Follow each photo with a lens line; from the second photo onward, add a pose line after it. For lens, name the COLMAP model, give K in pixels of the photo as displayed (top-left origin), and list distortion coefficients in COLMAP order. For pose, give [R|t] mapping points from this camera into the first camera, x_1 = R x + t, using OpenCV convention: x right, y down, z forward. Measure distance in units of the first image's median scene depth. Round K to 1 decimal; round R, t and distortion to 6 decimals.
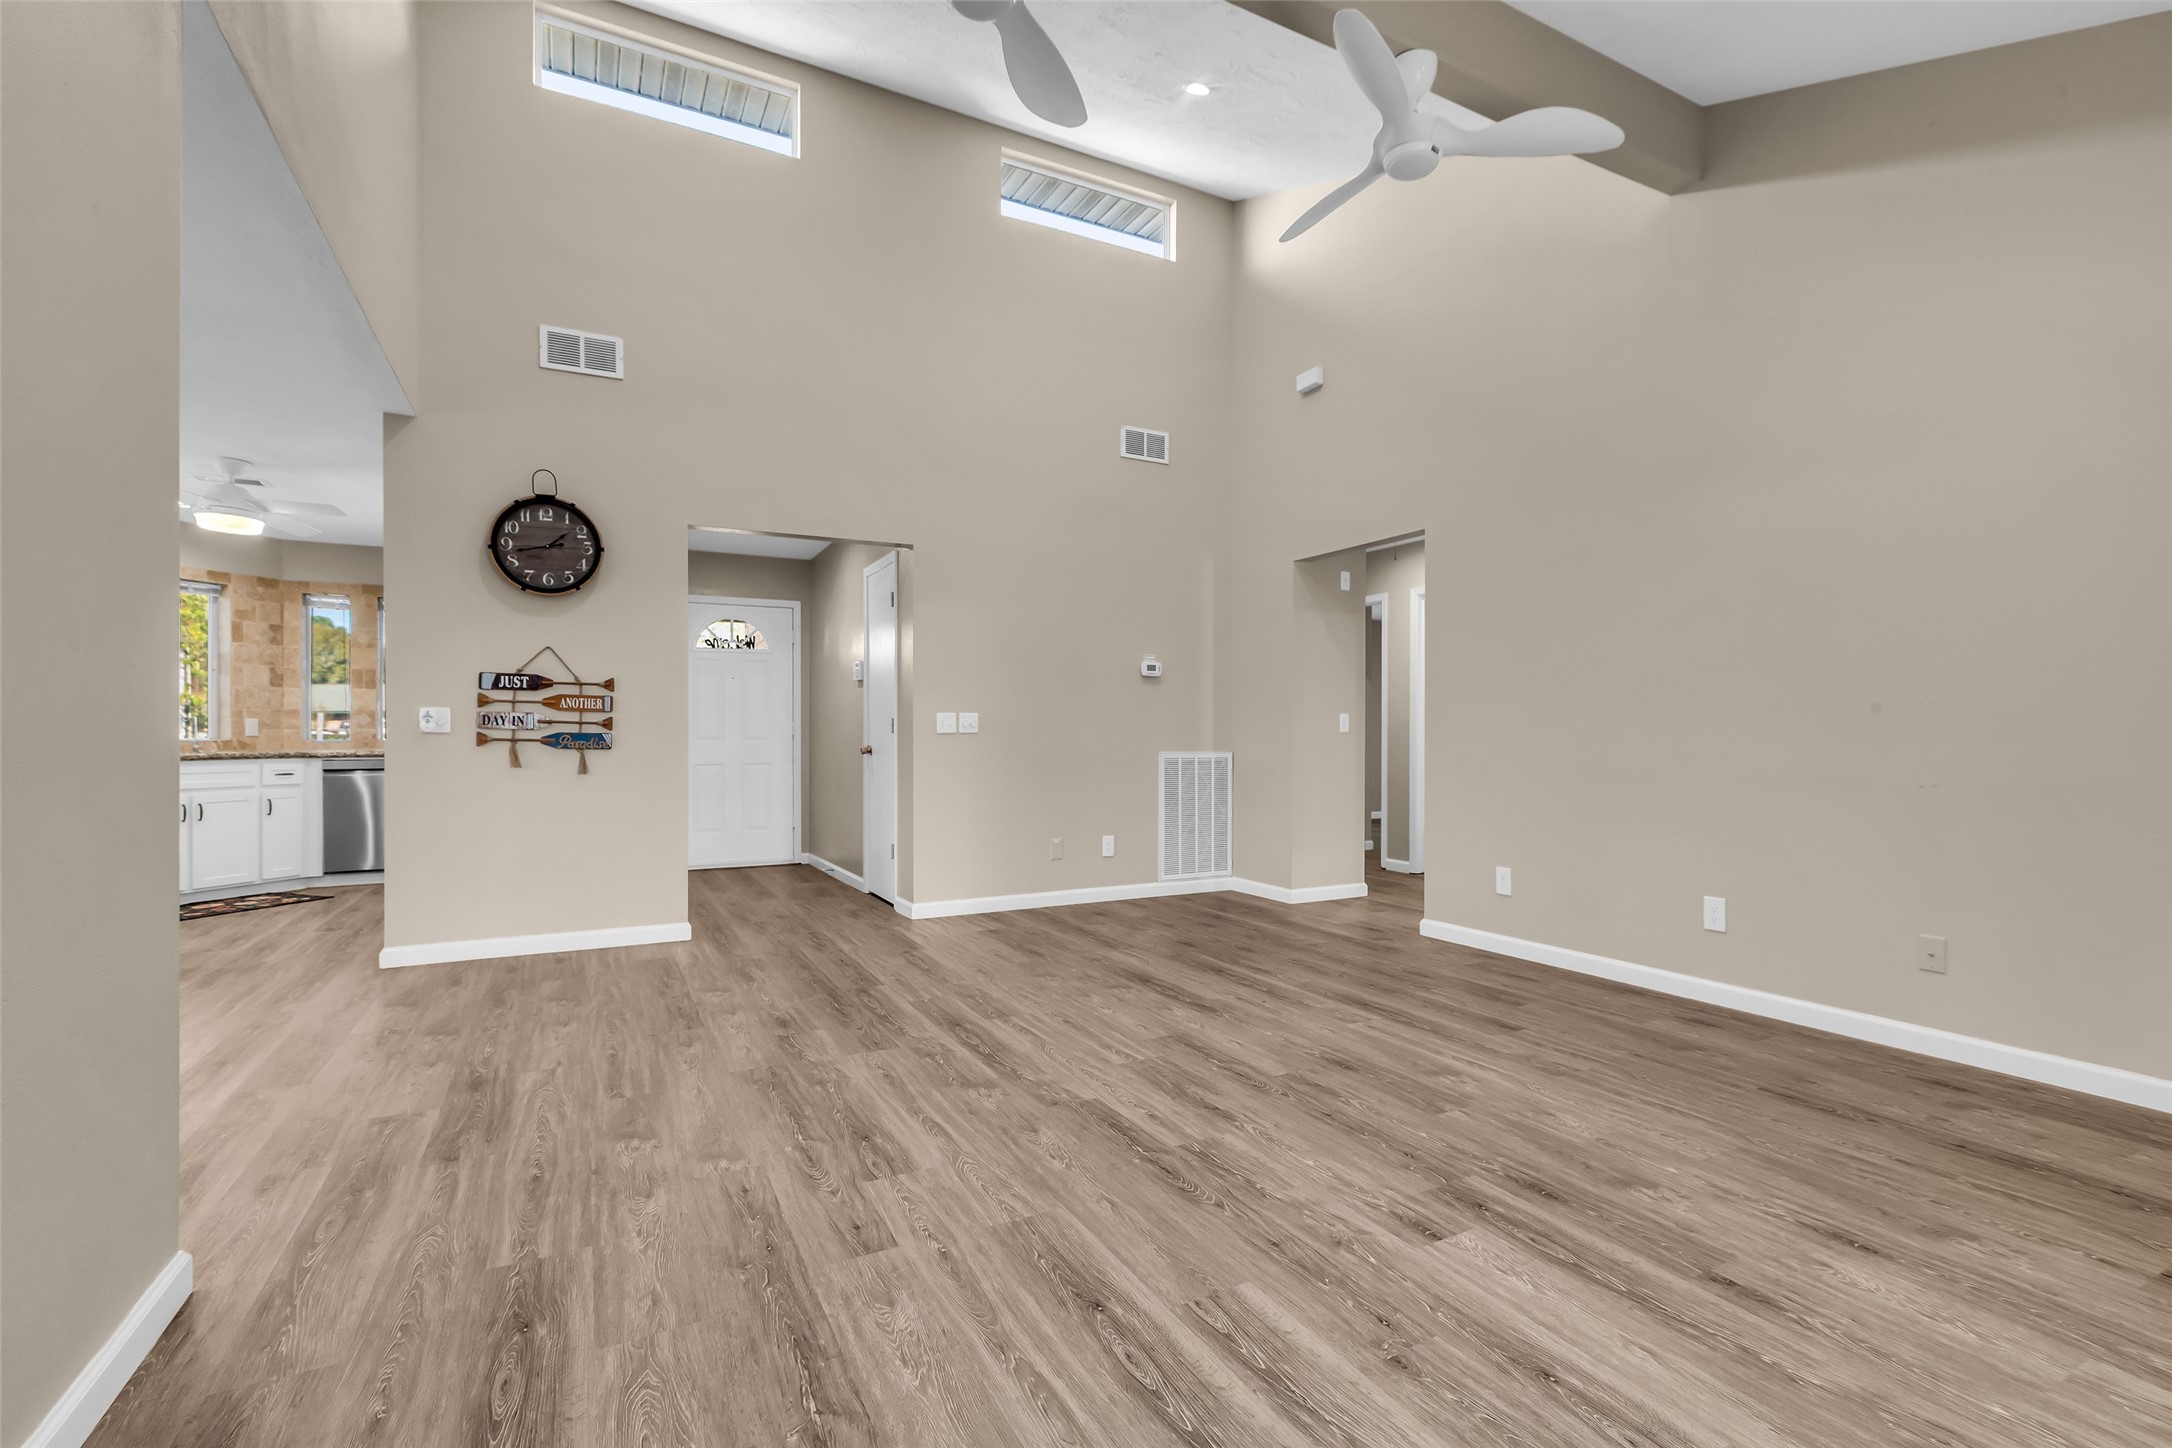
lens RADIAL K [[967.3, 0, 1095.8], [0, 967.3, 739.8], [0, 0, 1]] dist [0.000461, -0.000250]
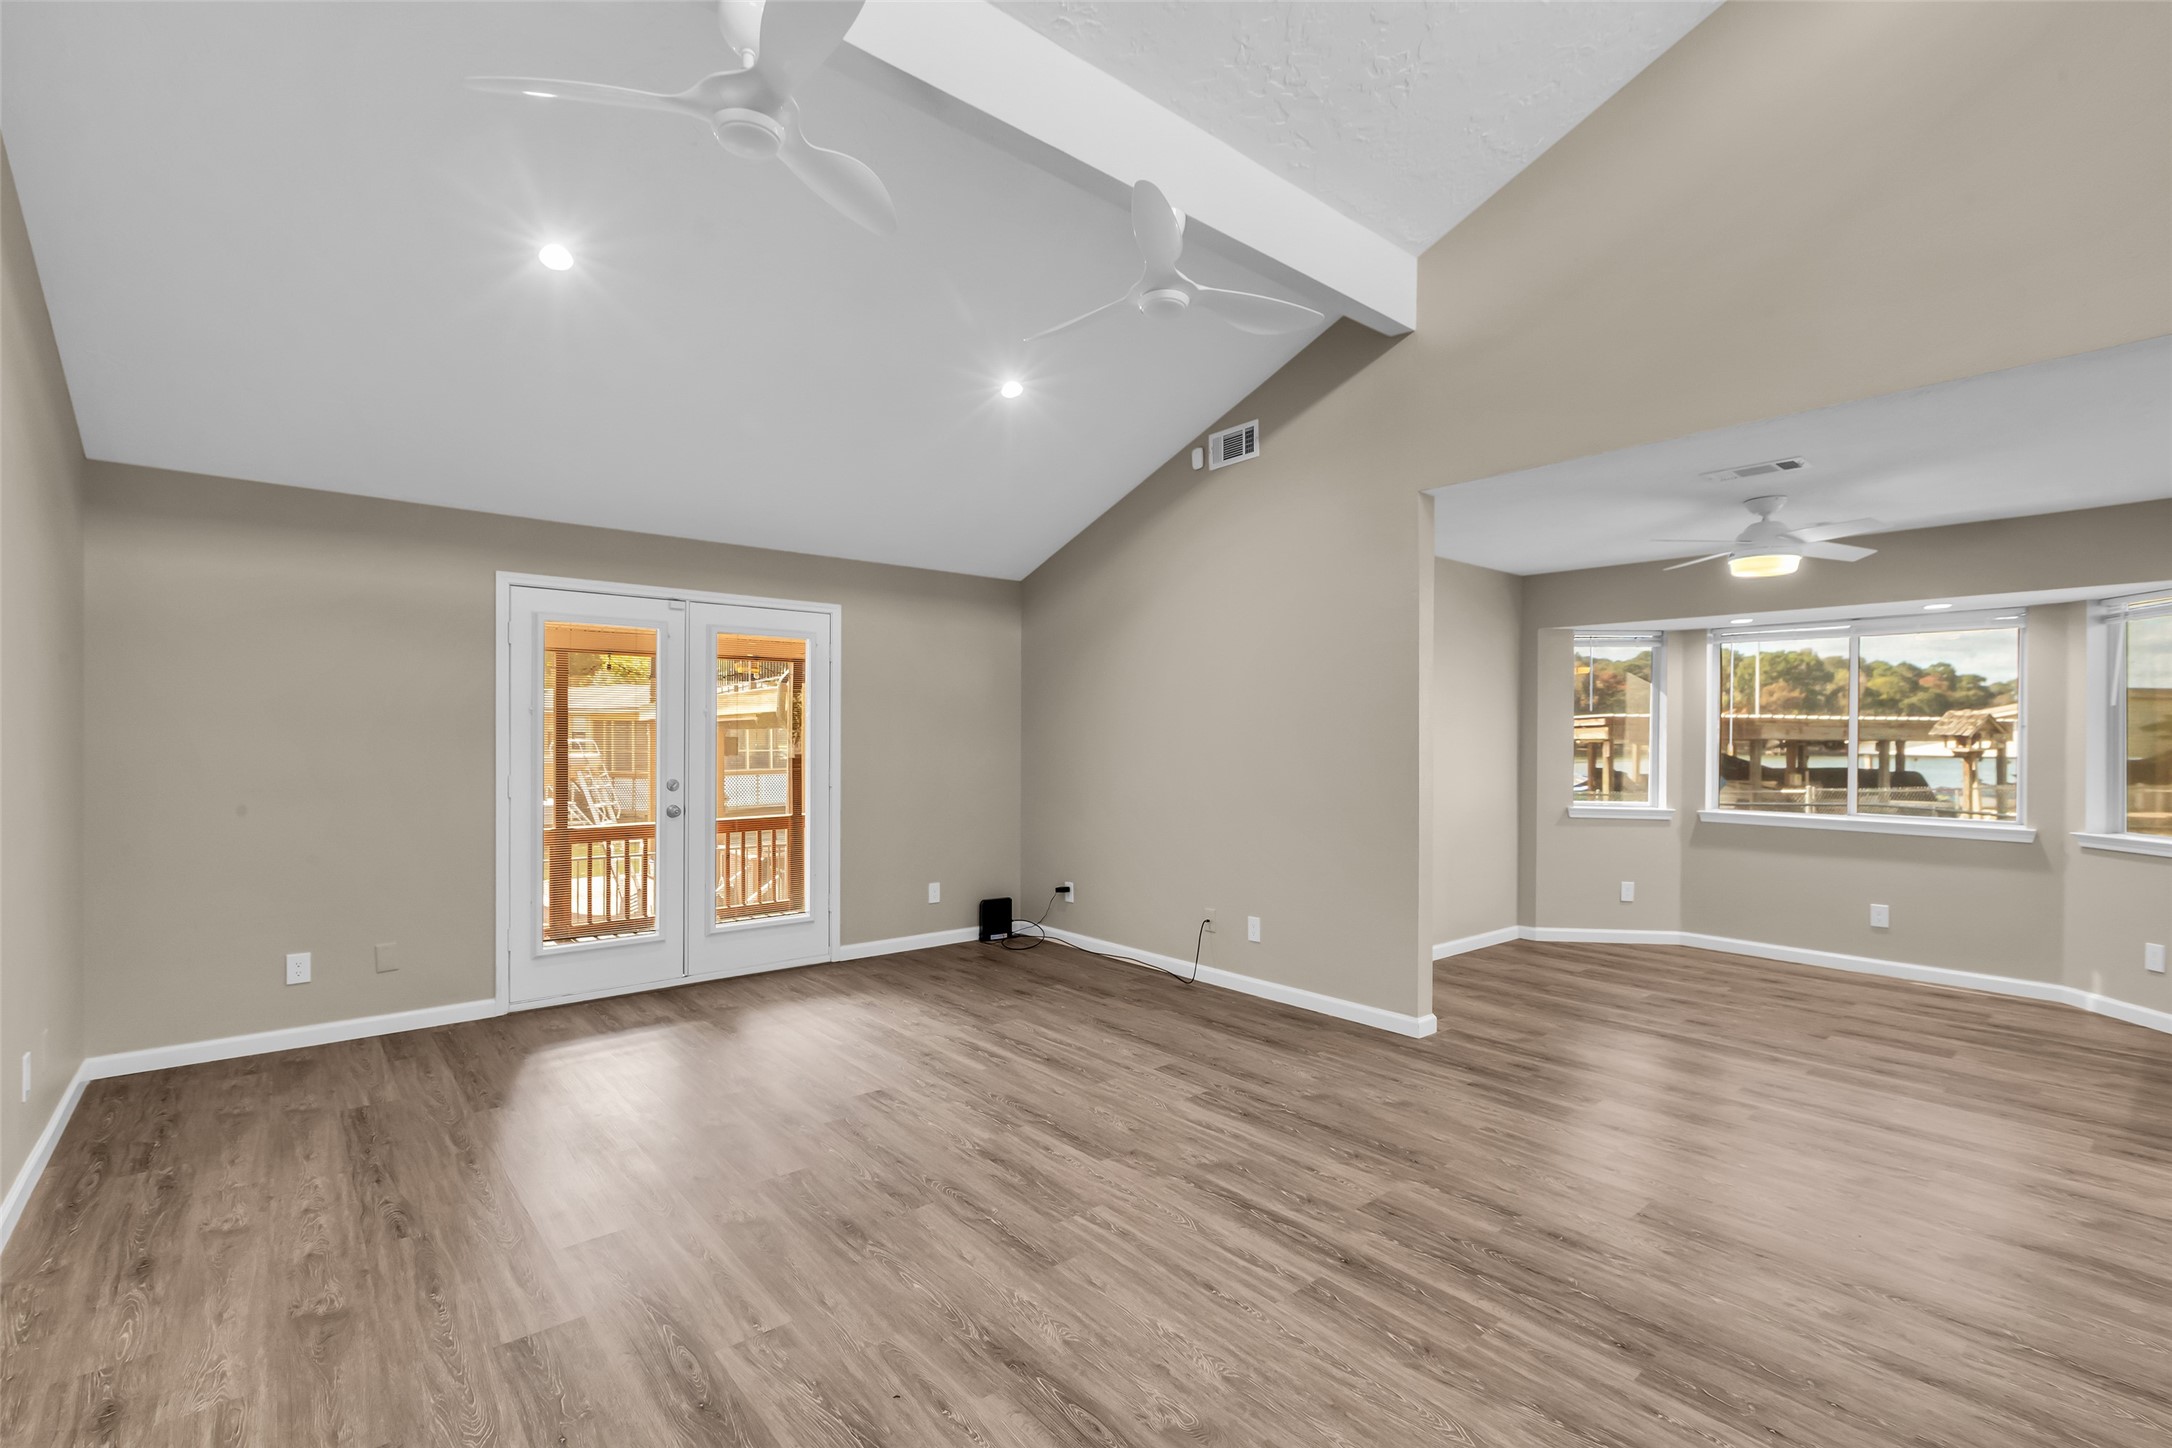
lens RADIAL K [[967.3, 0, 1095.8], [0, 967.3, 739.8], [0, 0, 1]] dist [0.000461, -0.000250]
pose [[-0.976366, -0.002781, -0.216105, 0.204101], [-0.005148, 0.999933, 0.010391, -0.106016], [0.216062, 0.011258, -0.976315, 1.708682]]
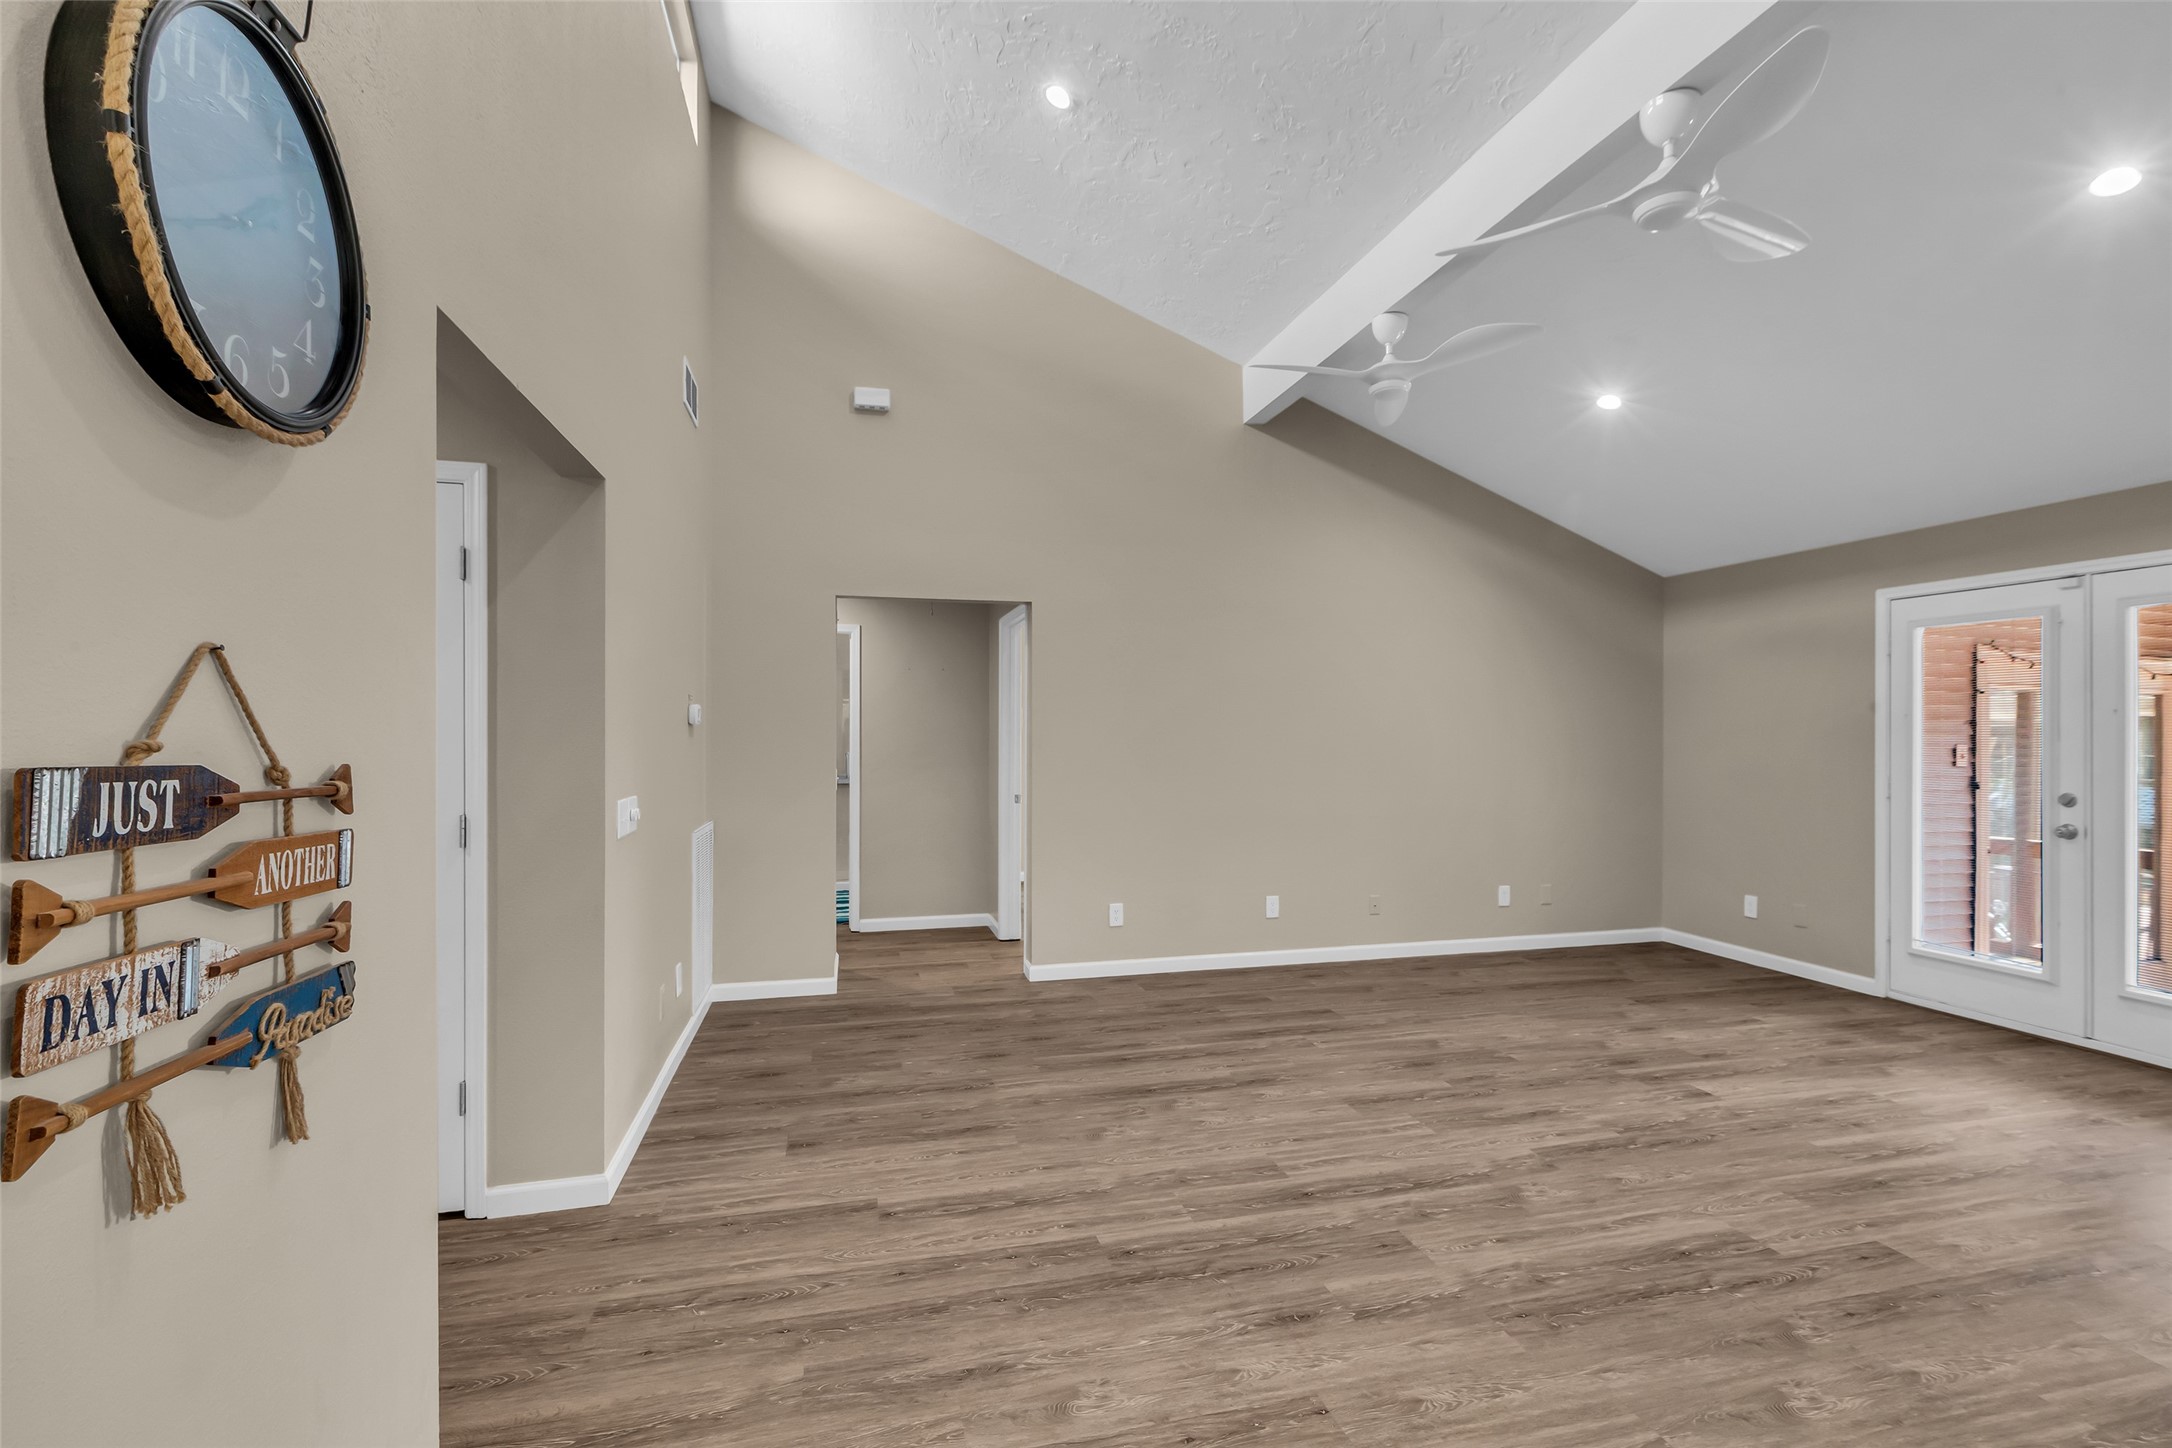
lens RADIAL K [[967.3, 0, 1095.8], [0, 967.3, 739.8], [0, 0, 1]] dist [0.000461, -0.000250]
pose [[0.232906, -0.002811, 0.972495, -1.017223], [0.002462, 0.999994, 0.002300, -0.100298], [-0.972496, 0.001859, 0.232912, 1.009301]]
